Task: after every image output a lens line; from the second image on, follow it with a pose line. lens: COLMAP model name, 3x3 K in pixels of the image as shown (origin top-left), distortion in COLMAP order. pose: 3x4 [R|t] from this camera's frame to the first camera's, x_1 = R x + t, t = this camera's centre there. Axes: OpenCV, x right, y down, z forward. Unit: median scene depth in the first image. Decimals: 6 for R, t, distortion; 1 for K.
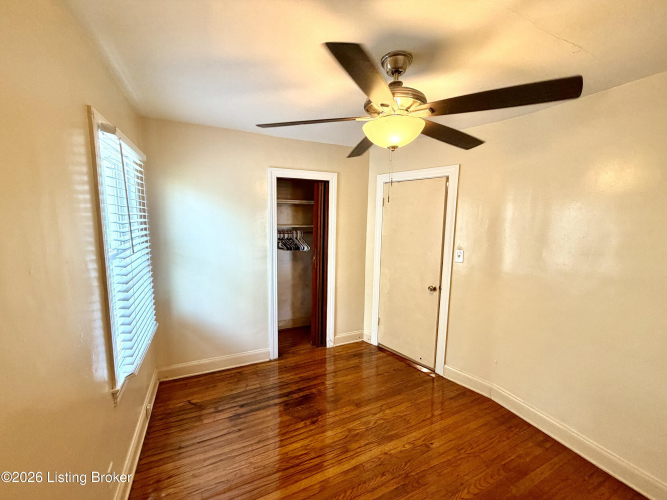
lens RADIAL K [[265.1, 0, 333.9], [0, 265.1, 247.7], [0, 0, 1]] dist [0.000208, -0.000298]
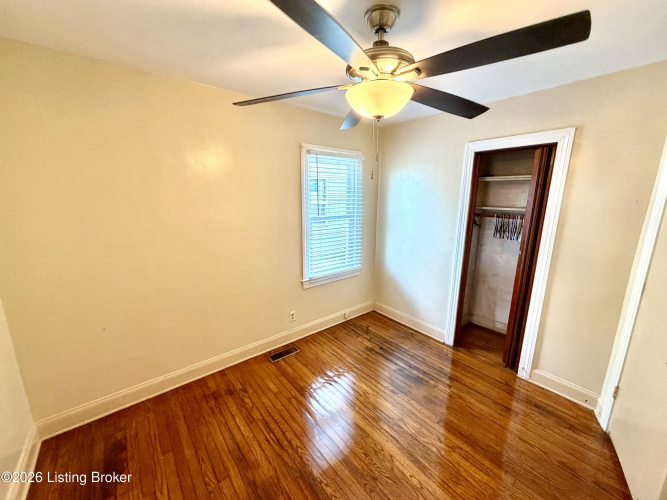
lens RADIAL K [[265.1, 0, 337.6], [0, 265.1, 255.9], [0, 0, 1]] dist [0.000208, -0.000298]
pose [[0.253573, 0.207624, -0.944771, 0.618843], [-0.115966, 0.976174, 0.183400, -0.040332], [0.960340, 0.063056, 0.271609, 0.367224]]
